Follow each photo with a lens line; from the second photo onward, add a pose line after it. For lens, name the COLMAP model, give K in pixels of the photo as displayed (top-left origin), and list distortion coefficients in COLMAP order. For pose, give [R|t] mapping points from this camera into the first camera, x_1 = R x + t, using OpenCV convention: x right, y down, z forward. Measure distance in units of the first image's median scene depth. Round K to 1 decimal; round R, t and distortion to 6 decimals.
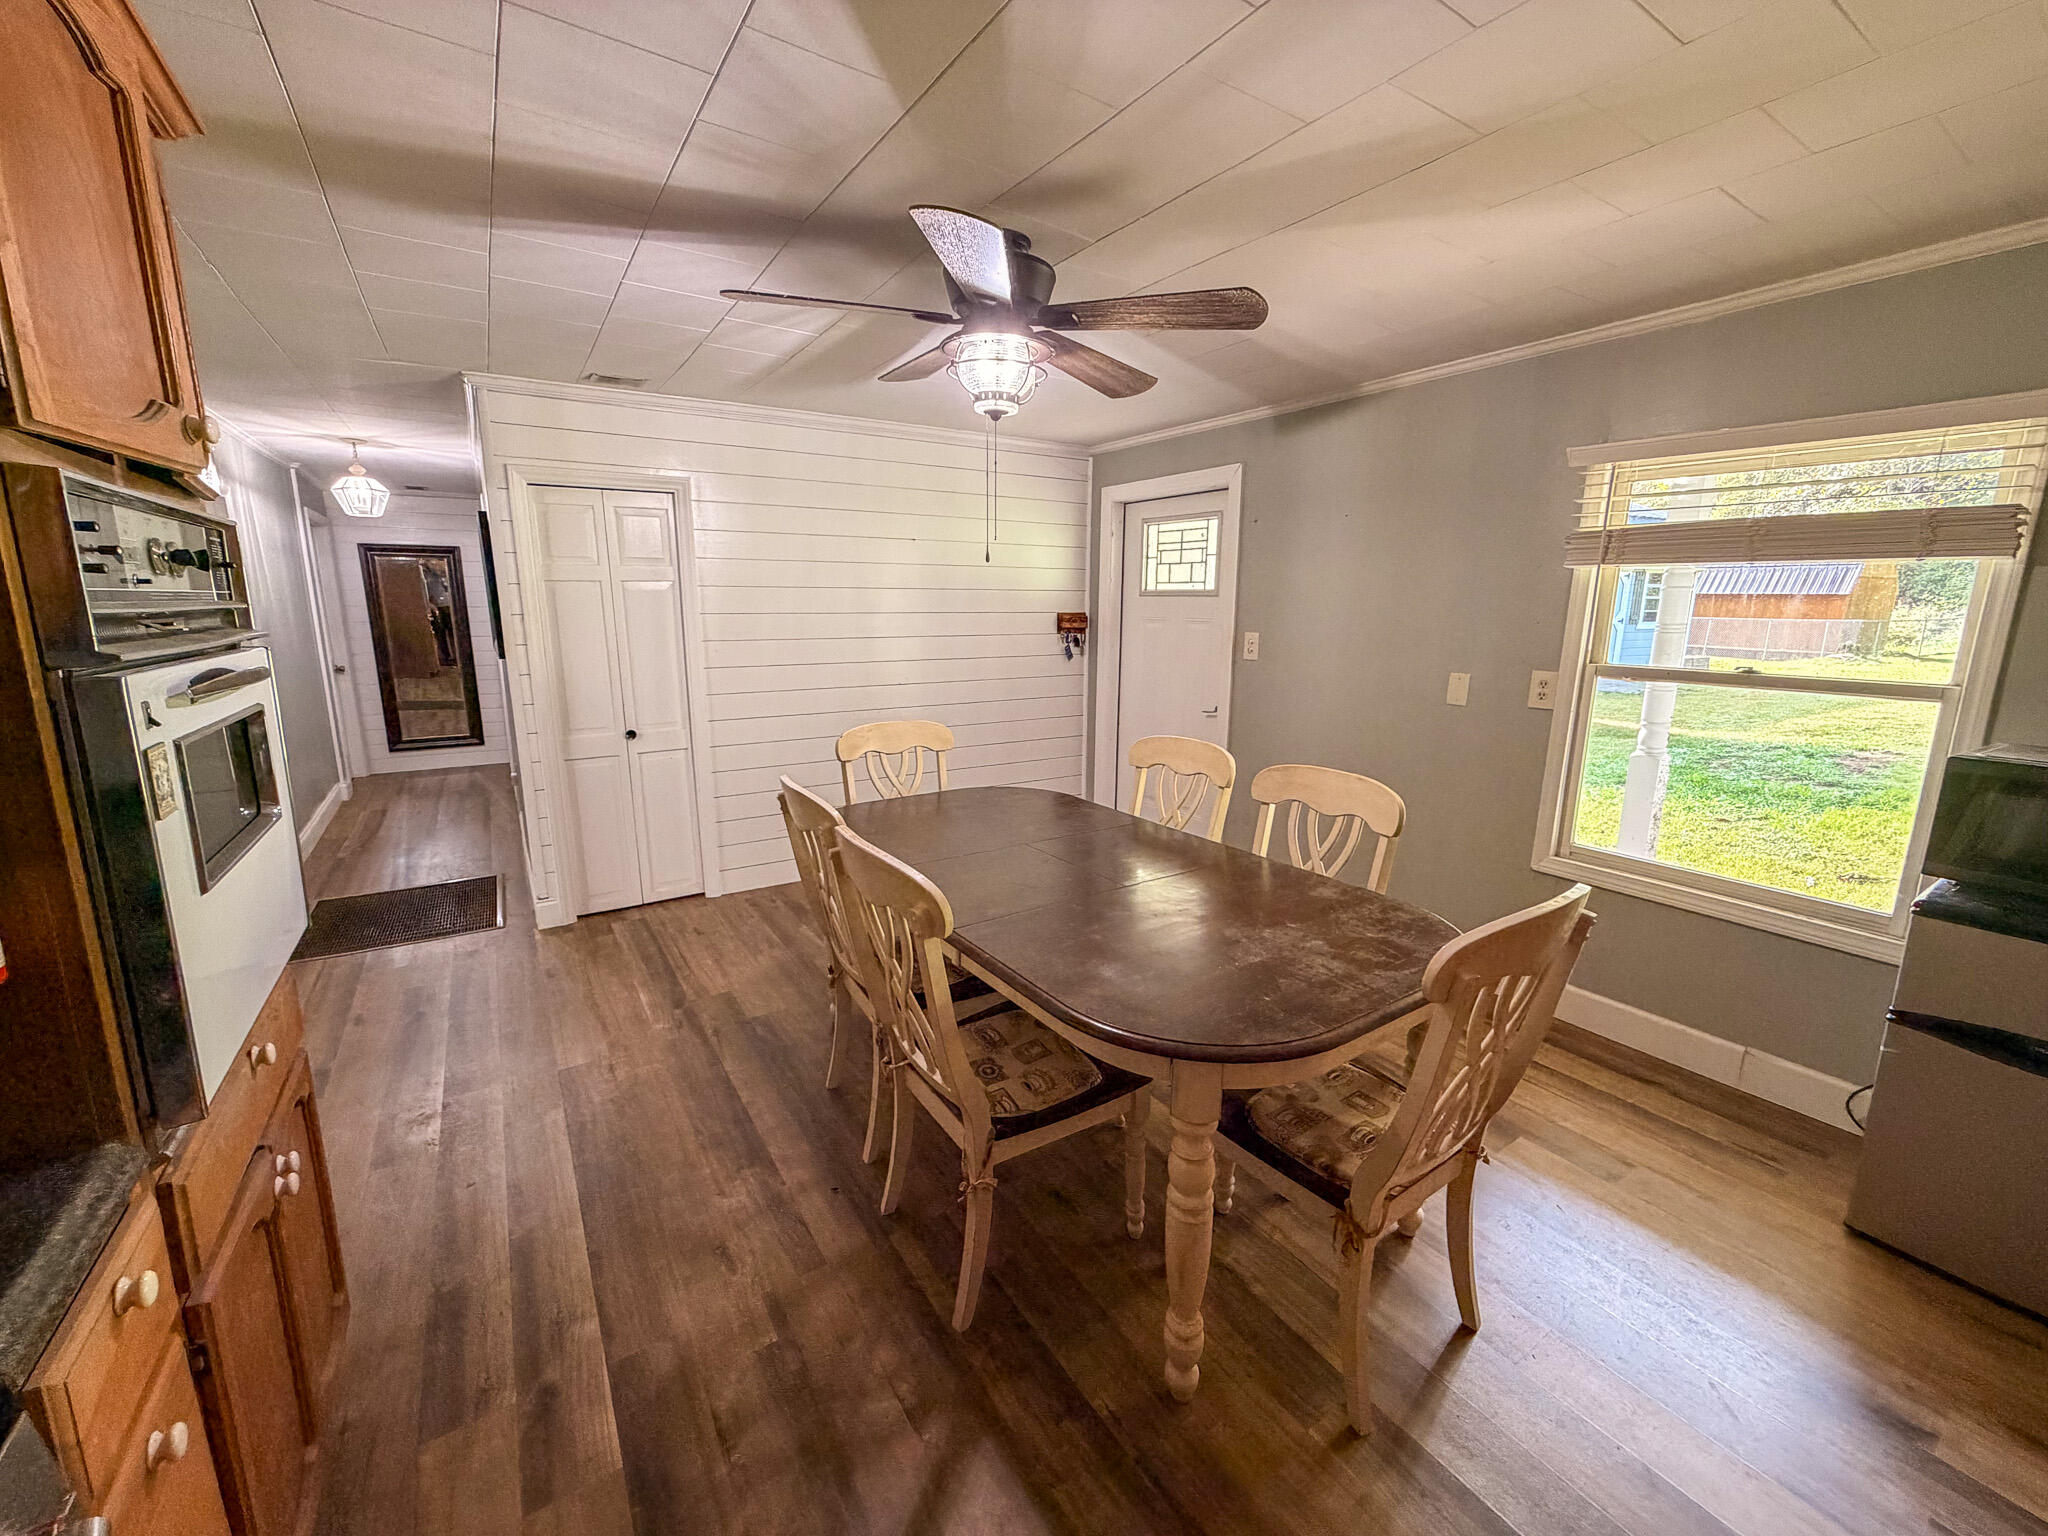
lens RADIAL K [[817.5, 0, 1024.1], [0, 817.5, 761.6], [0, 0, 1]] dist [0.008002, -0.001911]
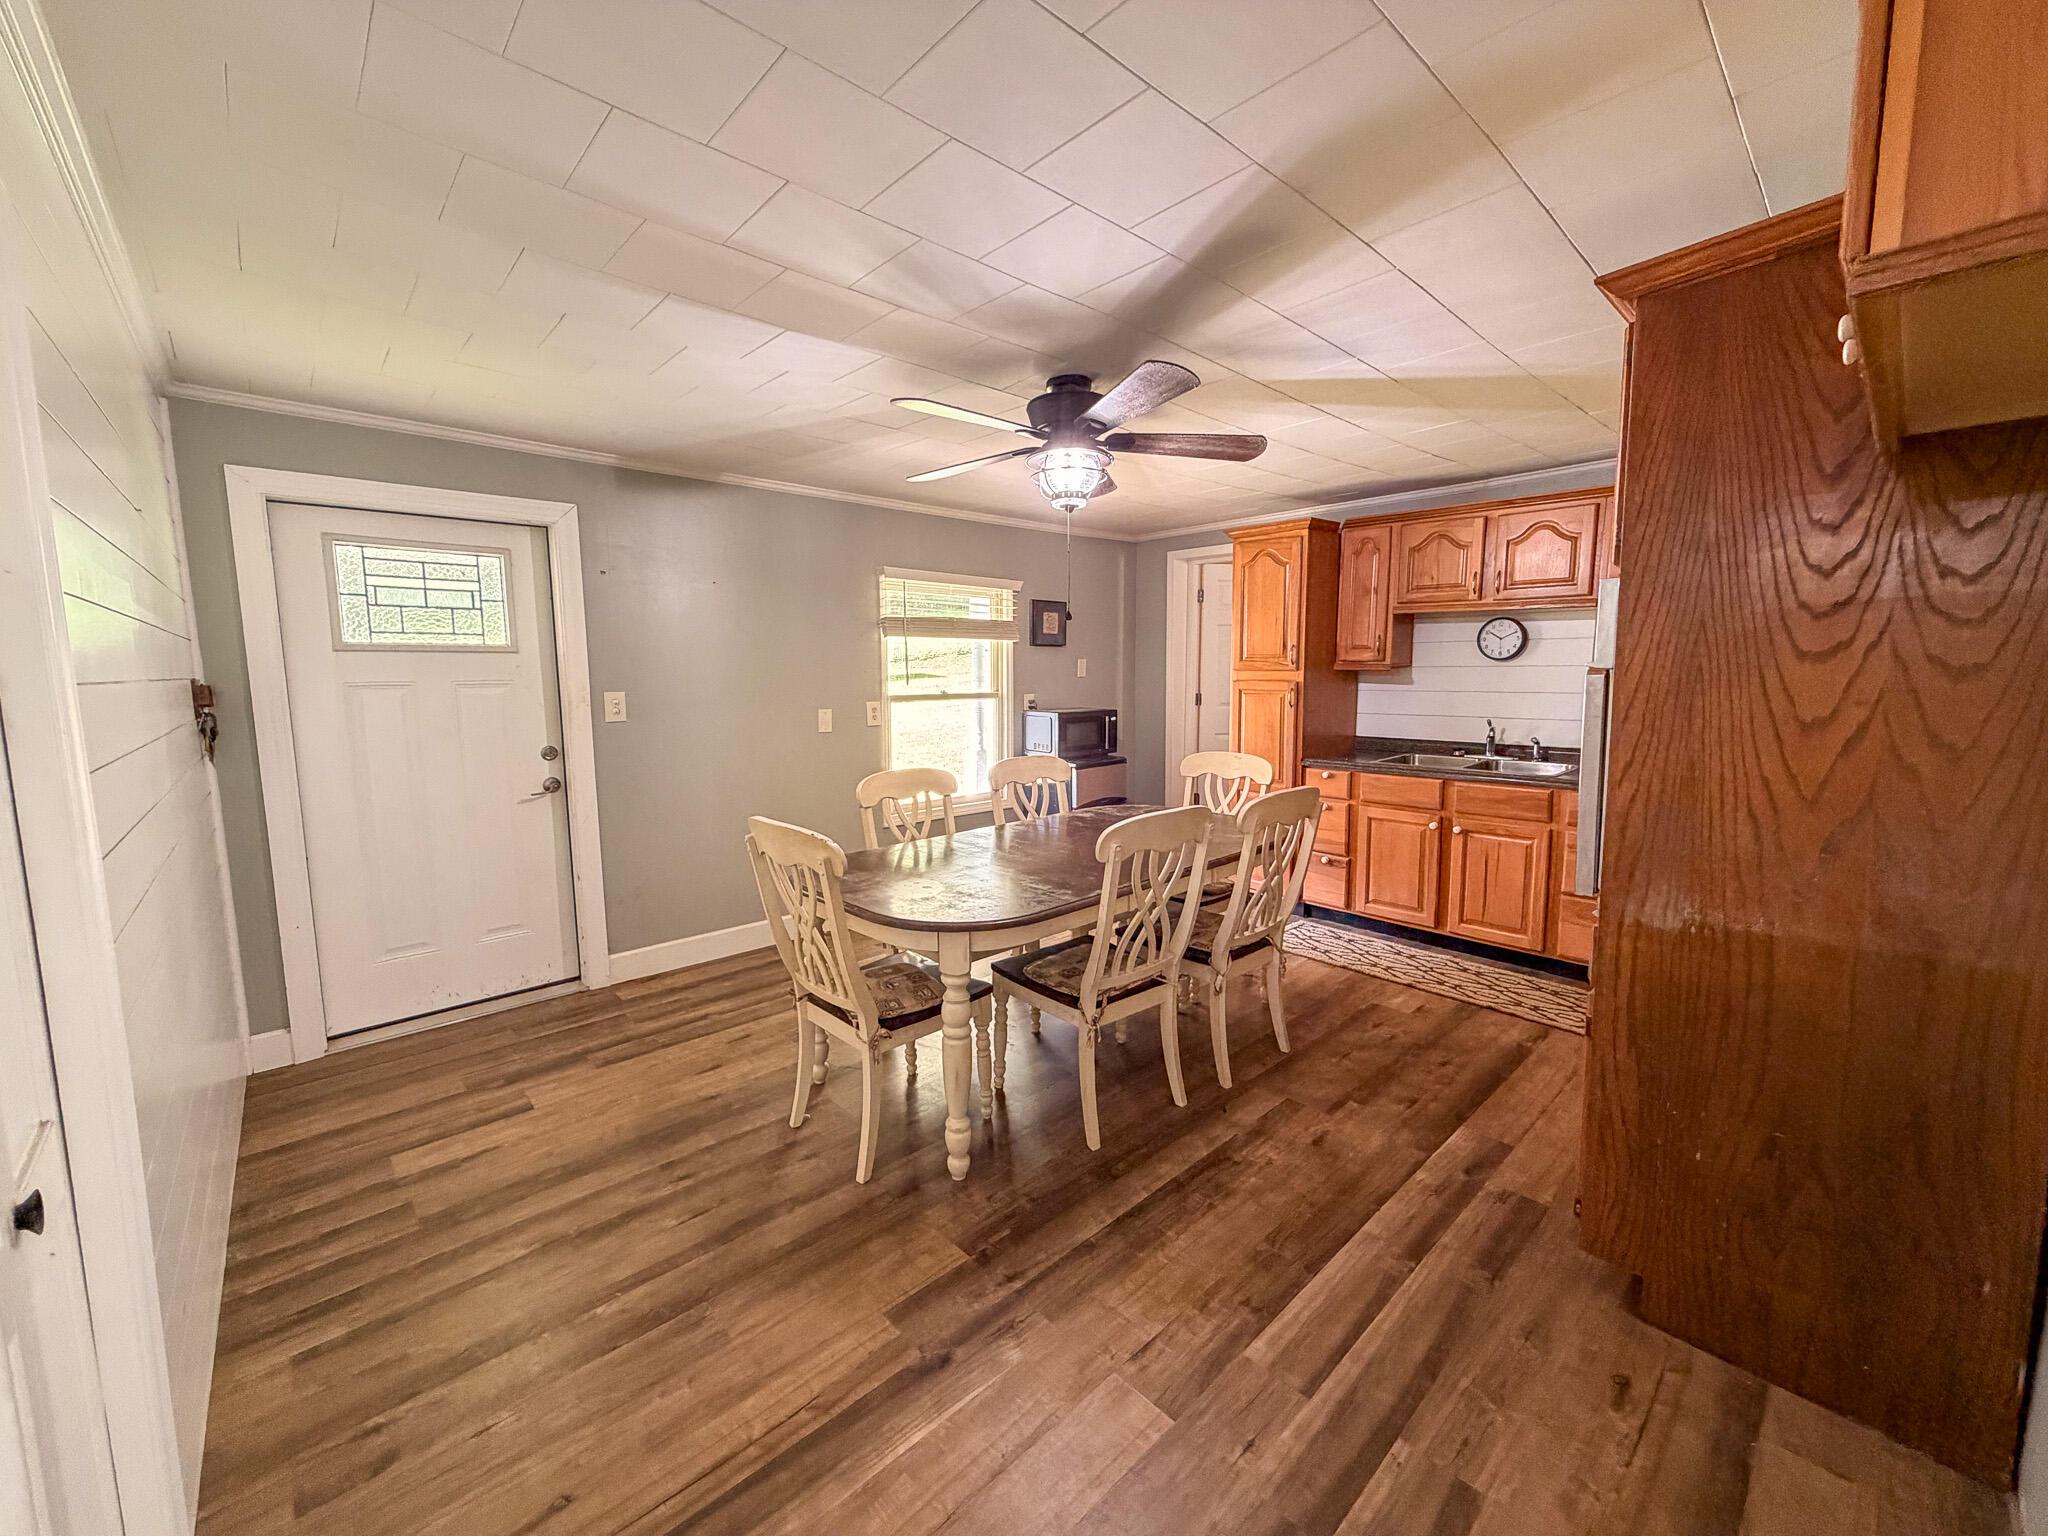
lens RADIAL K [[817.5, 0, 1016.4], [0, 817.5, 763.2], [0, 0, 1]] dist [0.008002, -0.001911]
pose [[-0.160472, -0.119017, 0.979838, -0.960246], [0.199477, 0.968309, 0.150286, -0.177036], [-0.966673, 0.219572, -0.131646, 0.966233]]
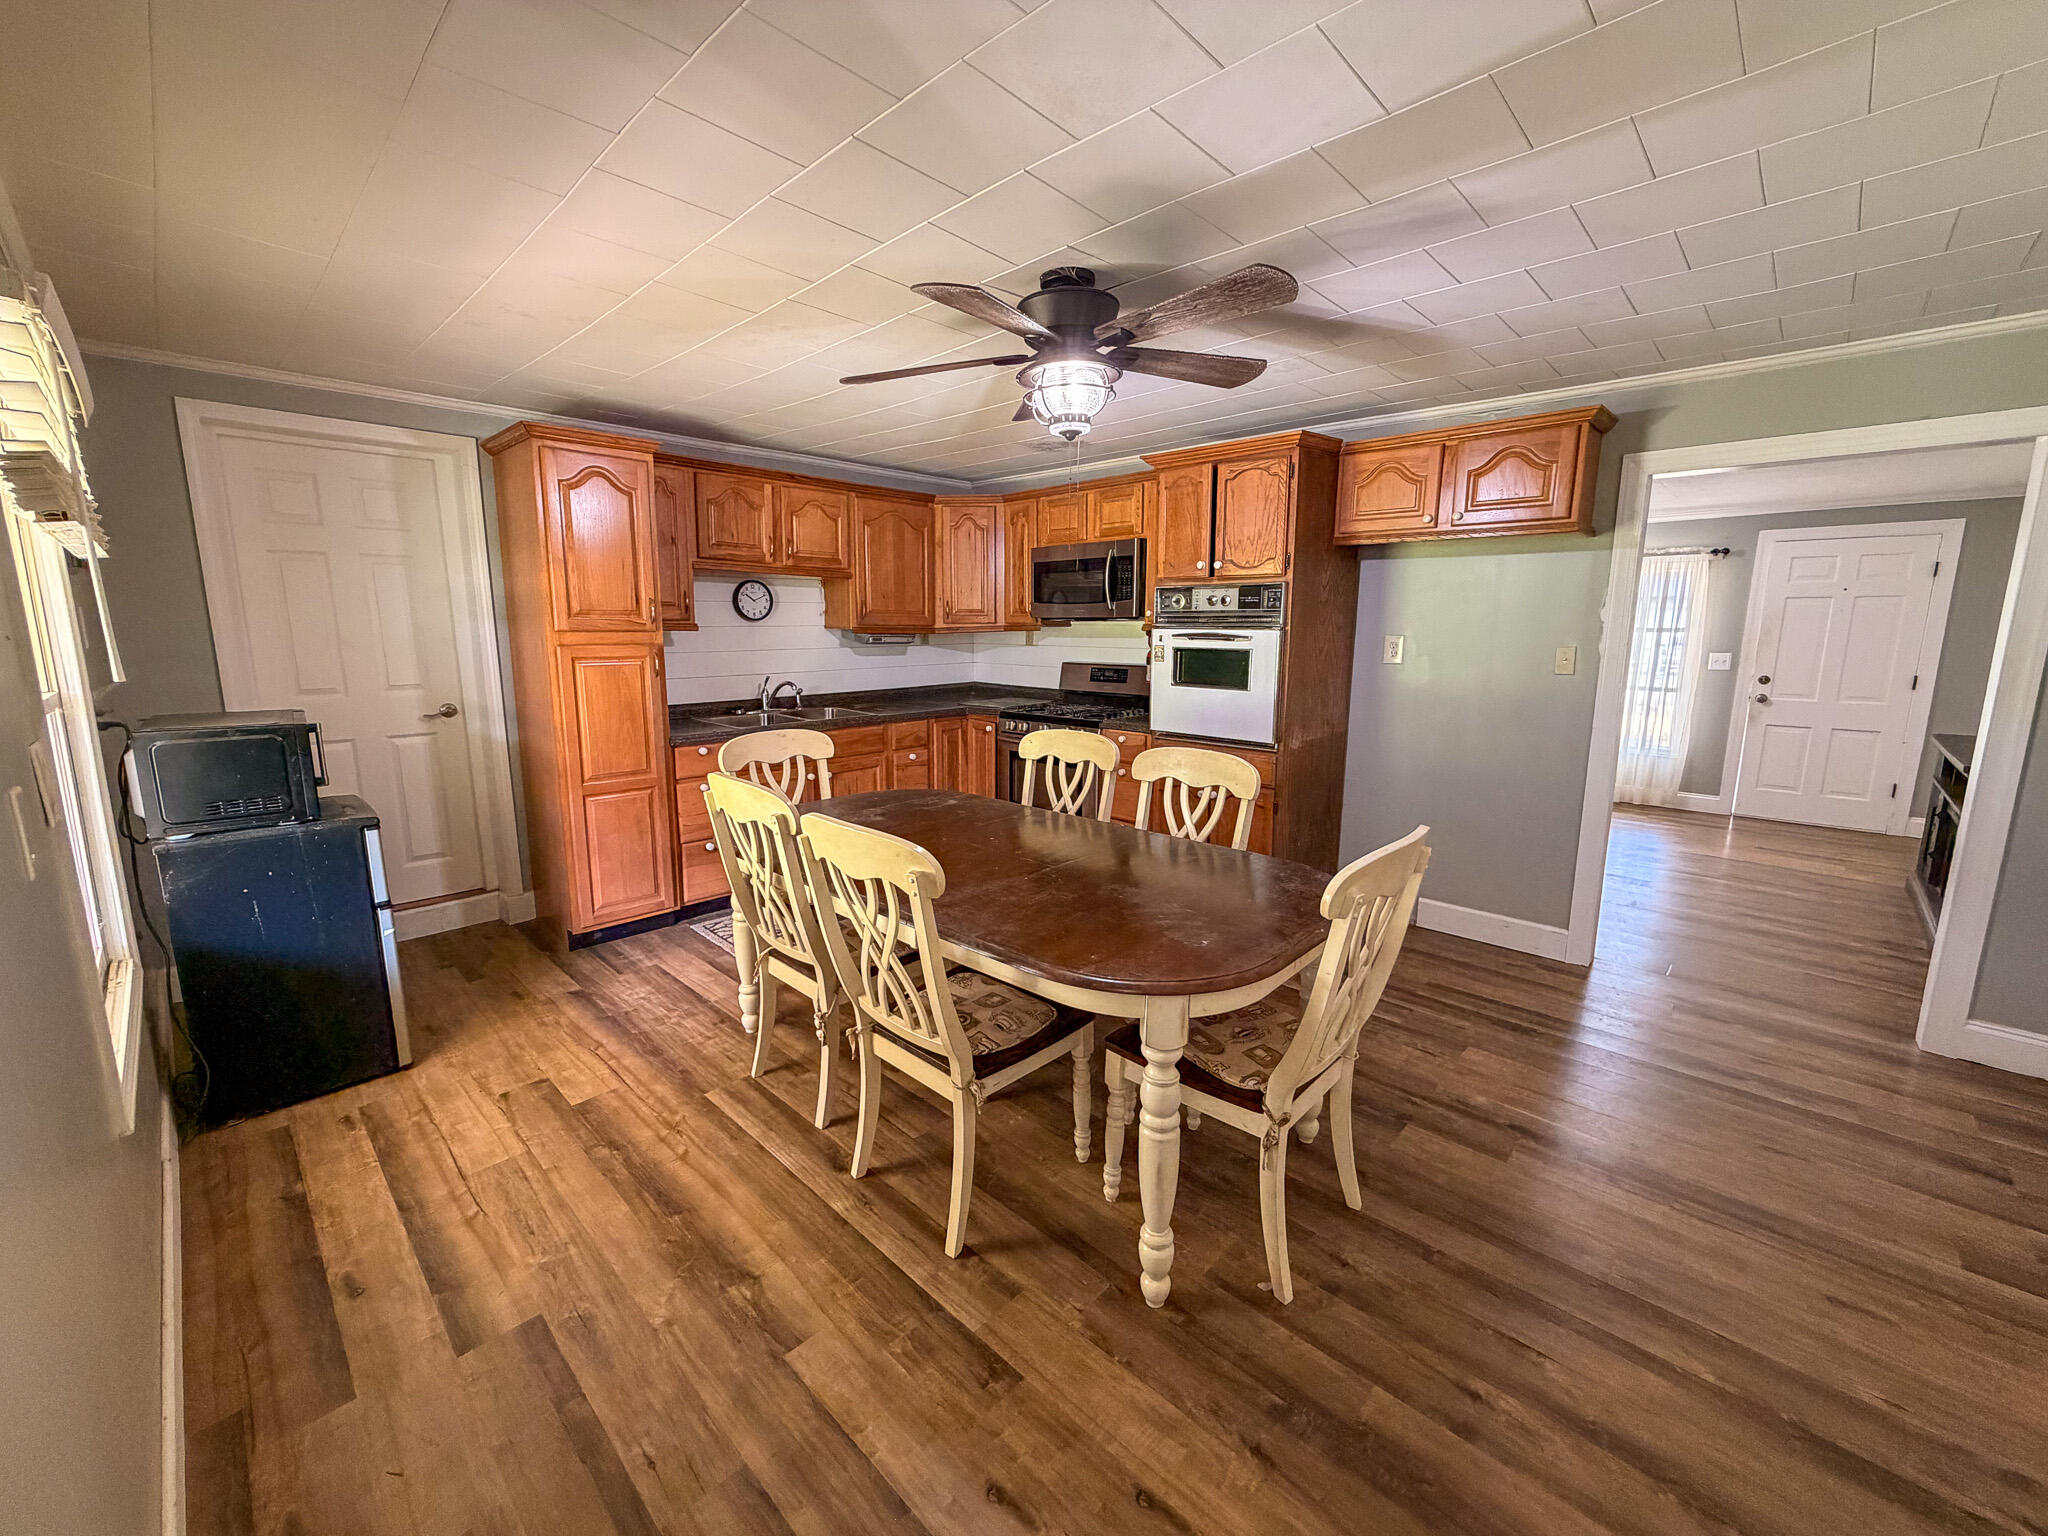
lens RADIAL K [[817.5, 0, 1019.2], [0, 817.5, 765.1], [0, 0, 1]] dist [0.008002, -0.001911]
pose [[-0.975334, 0.032599, -0.218314, 0.204963], [-0.048696, 0.932890, 0.356853, -0.289034], [0.215296, 0.358682, -0.908292, 1.532949]]
